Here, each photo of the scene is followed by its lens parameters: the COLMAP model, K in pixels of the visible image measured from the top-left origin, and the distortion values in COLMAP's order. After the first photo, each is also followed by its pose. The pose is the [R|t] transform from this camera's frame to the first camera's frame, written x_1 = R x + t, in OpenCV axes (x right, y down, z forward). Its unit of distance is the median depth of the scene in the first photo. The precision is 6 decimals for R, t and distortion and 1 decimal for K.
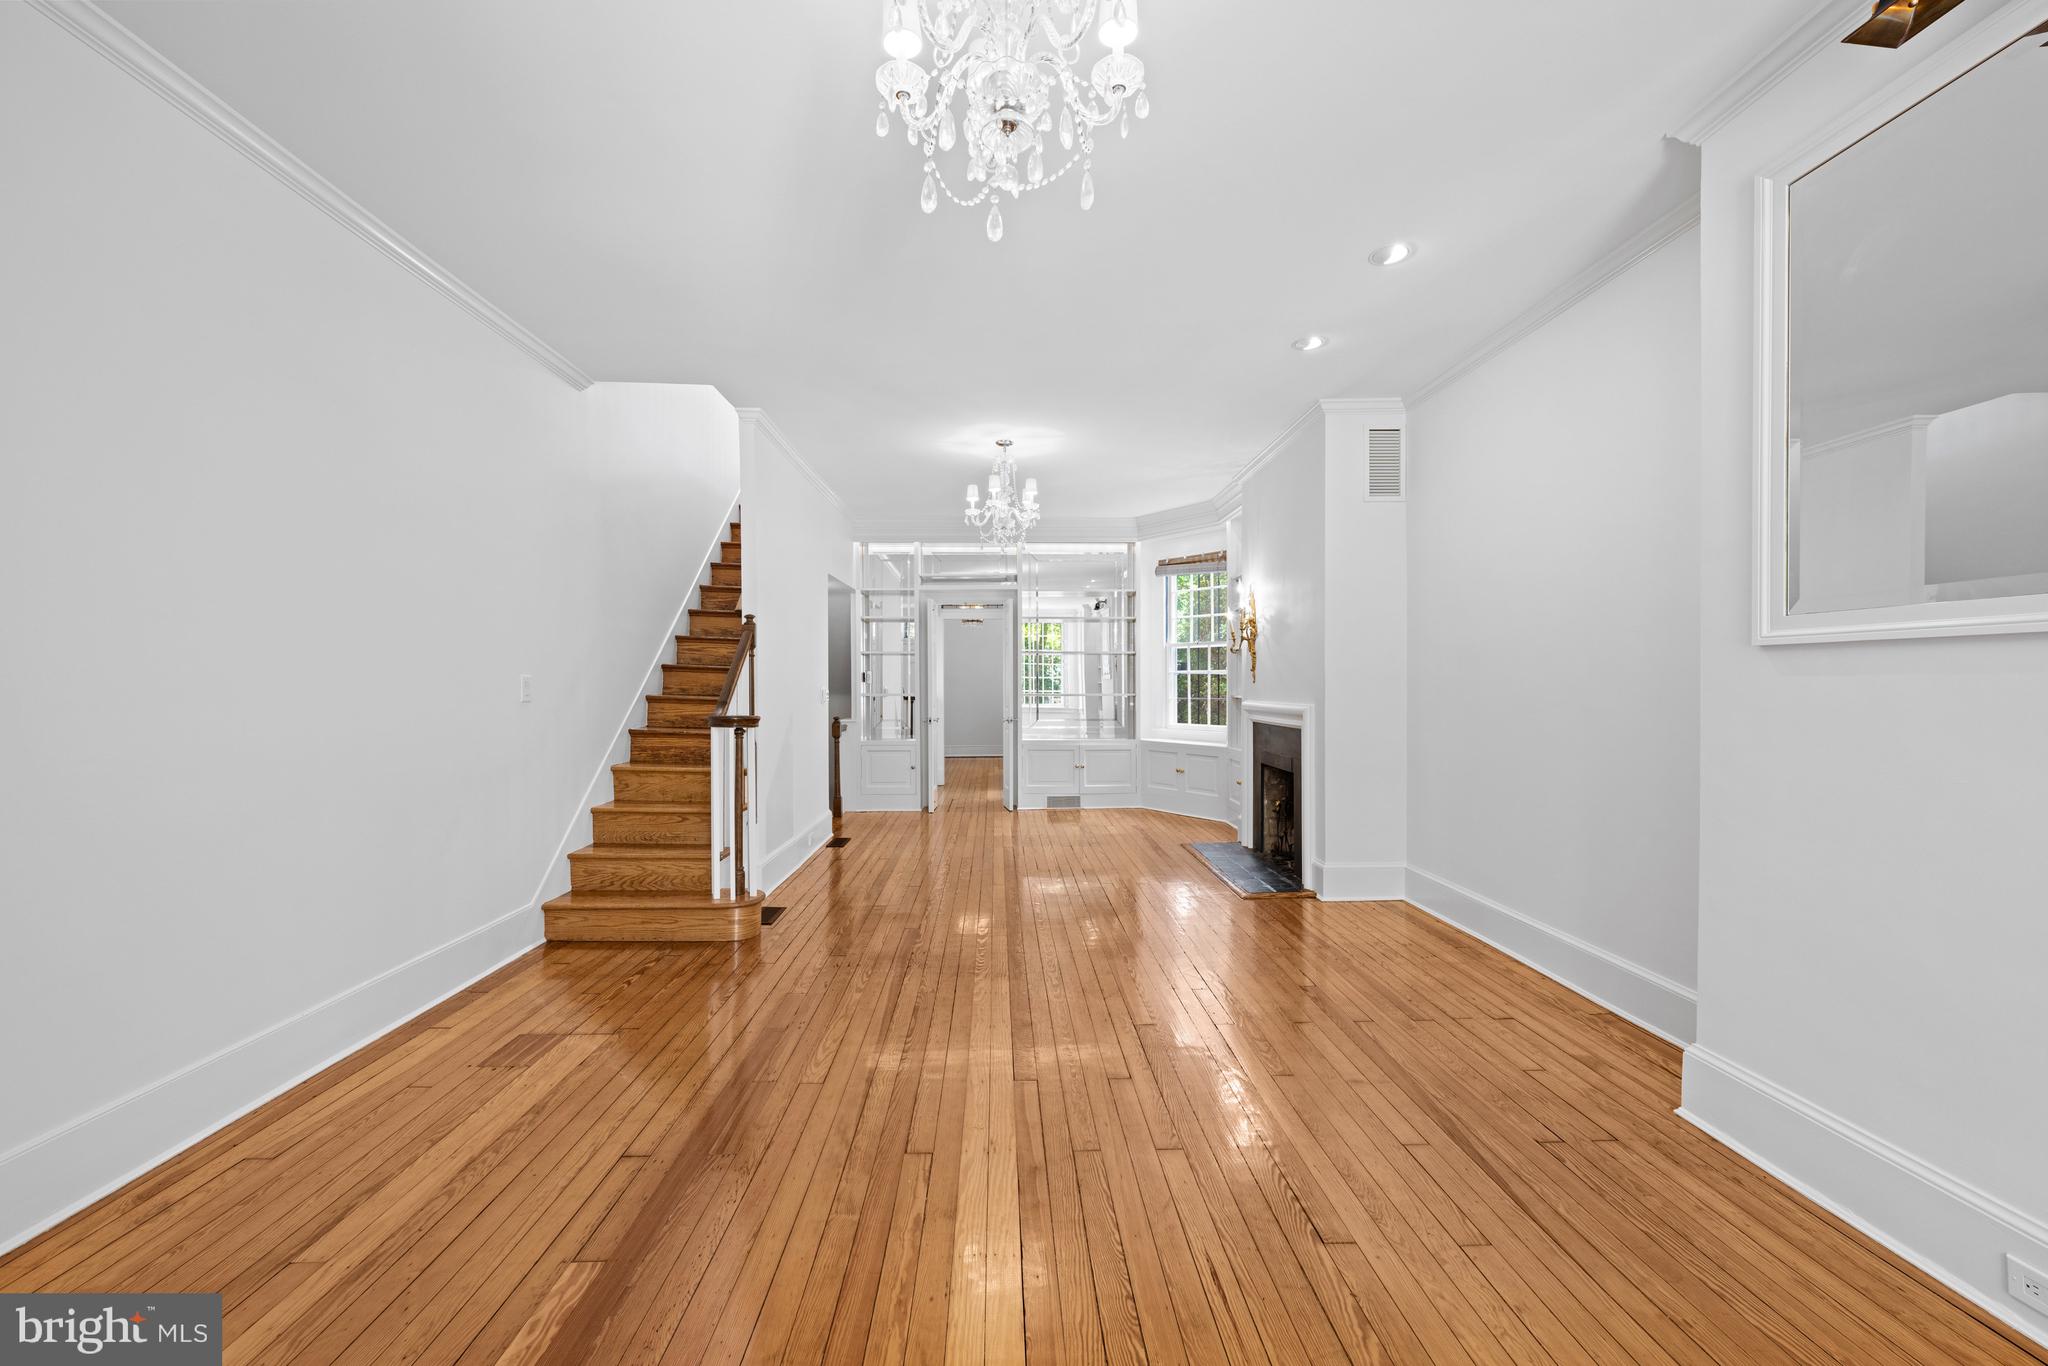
lens RADIAL K [[819.1, 0, 1020.8], [0, 819.1, 685.3], [0, 0, 1]] dist [0.001232, 0.000395]
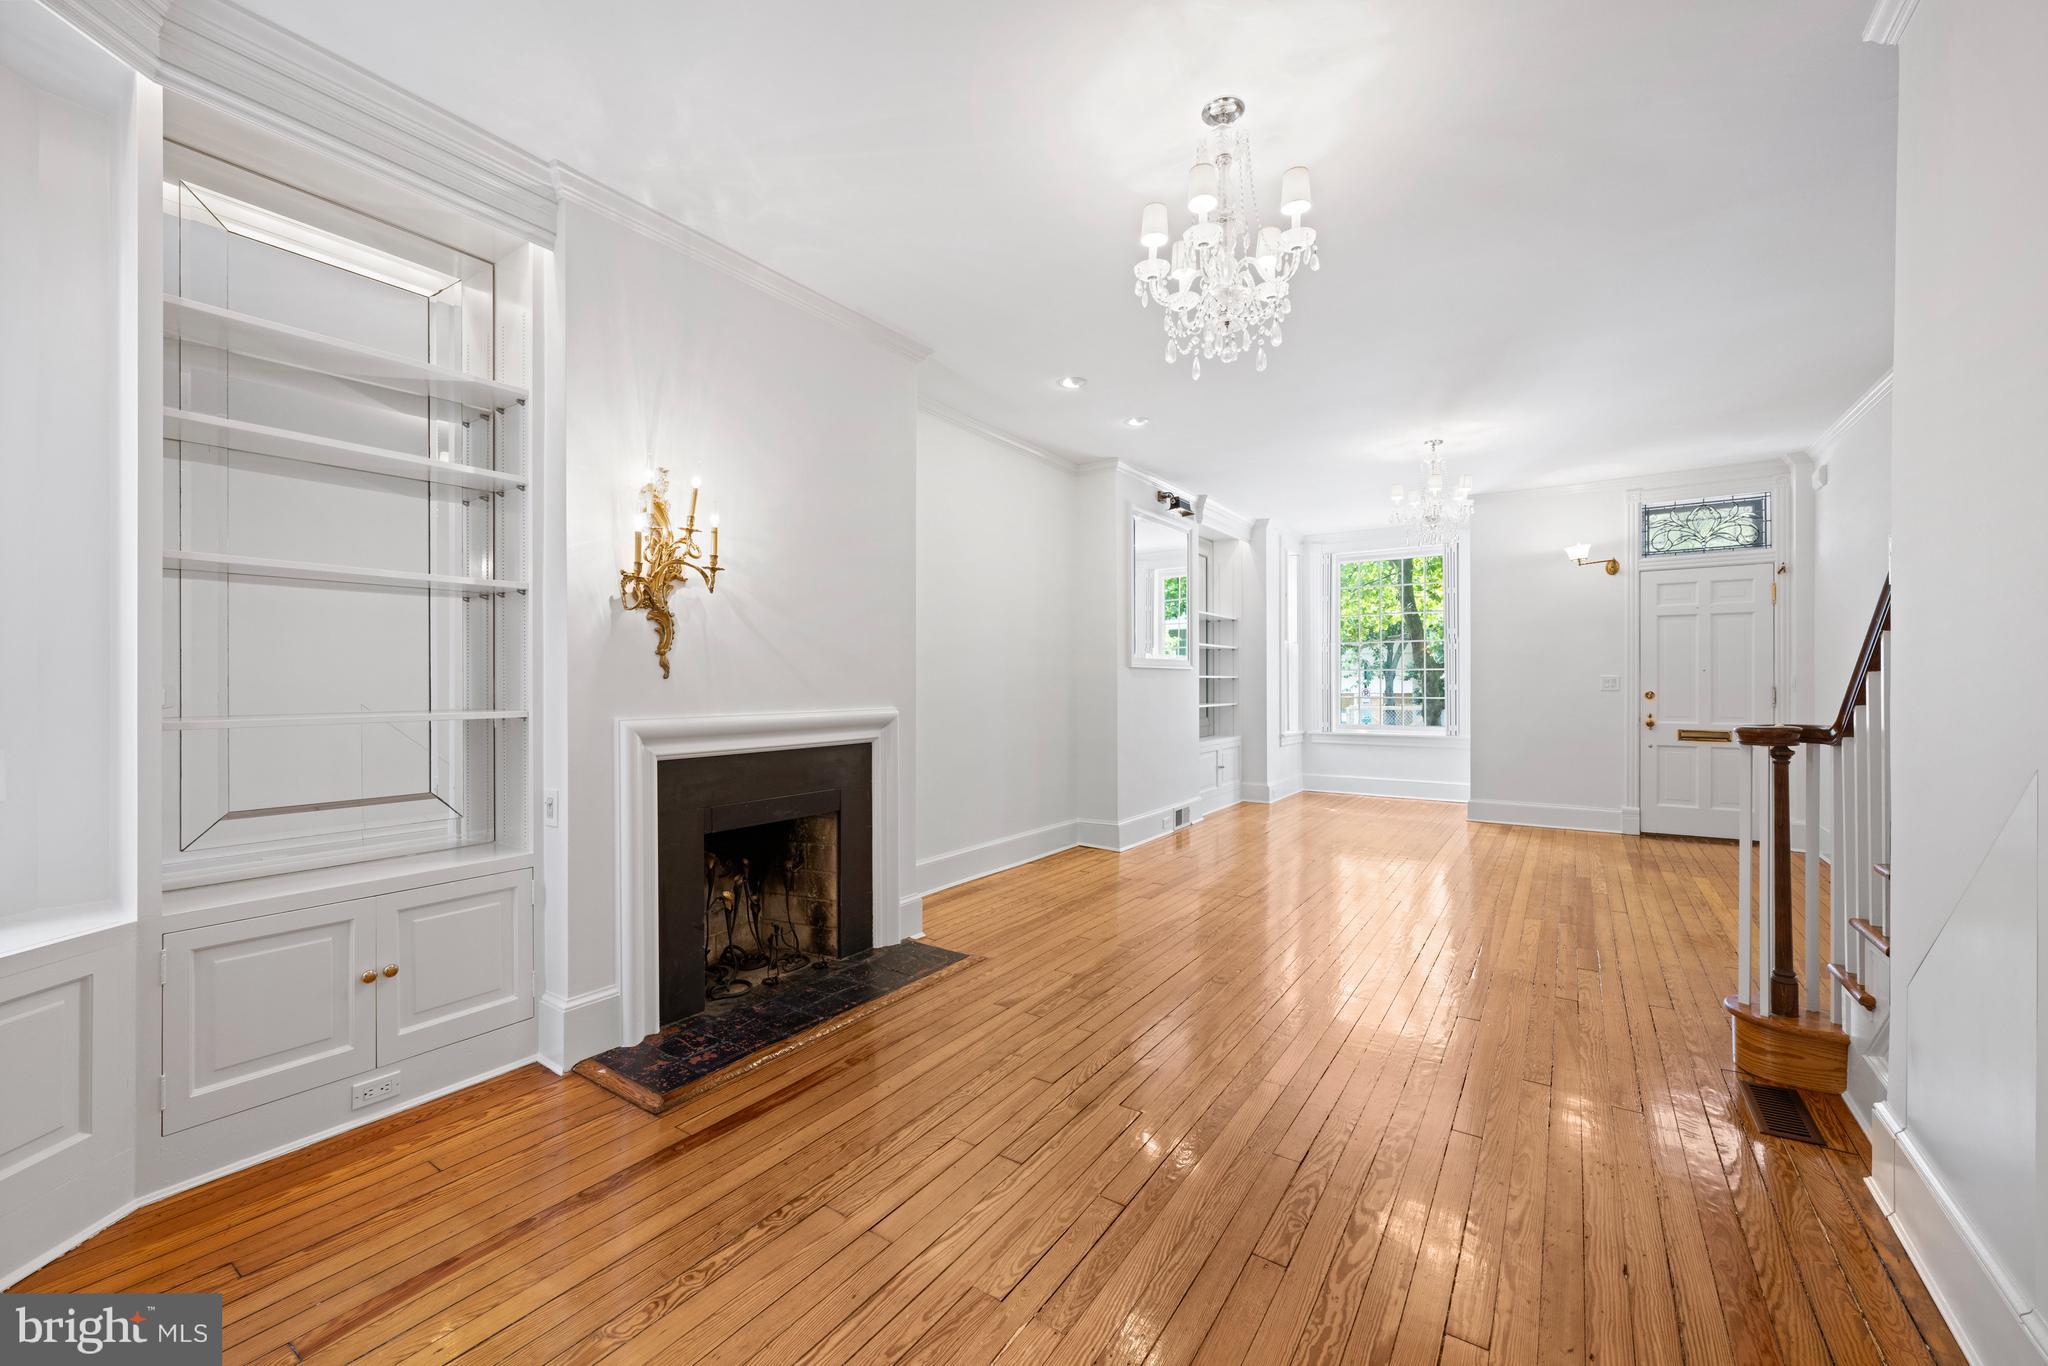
lens RADIAL K [[819.1, 0, 1020.8], [0, 819.1, 685.3], [0, 0, 1]] dist [0.001232, 0.000395]
pose [[-0.812587, 0.000691, 0.582839, -0.121780], [0.004178, 0.999981, 0.004639, -0.000281], [-0.582825, 0.006205, -0.812574, 0.950256]]
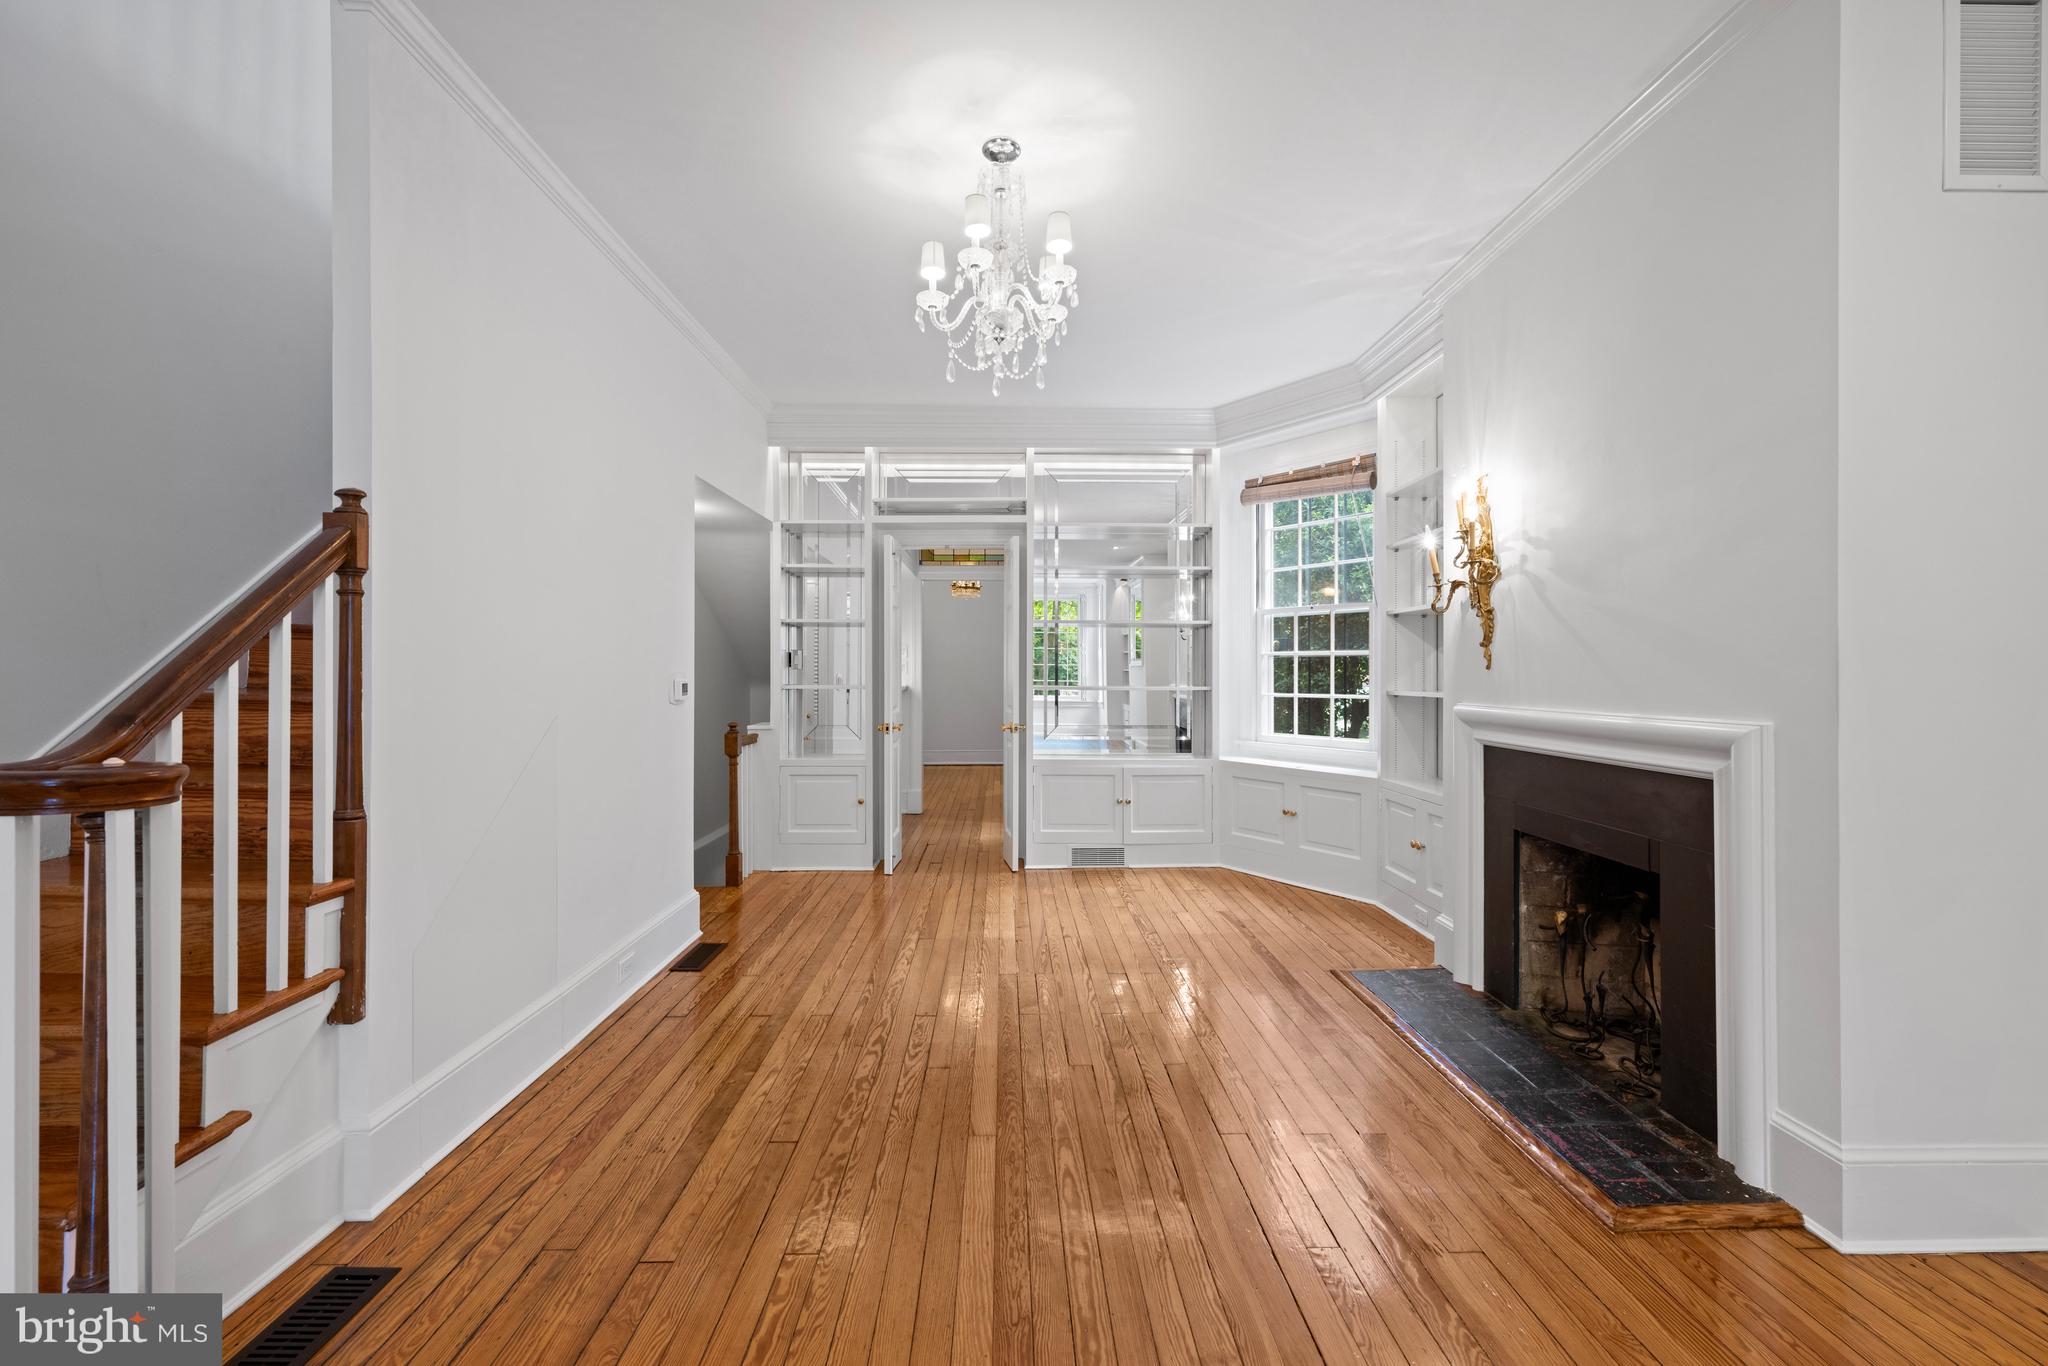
lens RADIAL K [[819.1, 0, 1020.8], [0, 819.1, 685.3], [0, 0, 1]] dist [0.001232, 0.000395]
pose [[0.999951, 0.004517, -0.008861, -0.002305], [-0.004398, 0.999902, 0.013323, 0.001263], [0.008920, -0.013283, 0.999872, 0.367375]]
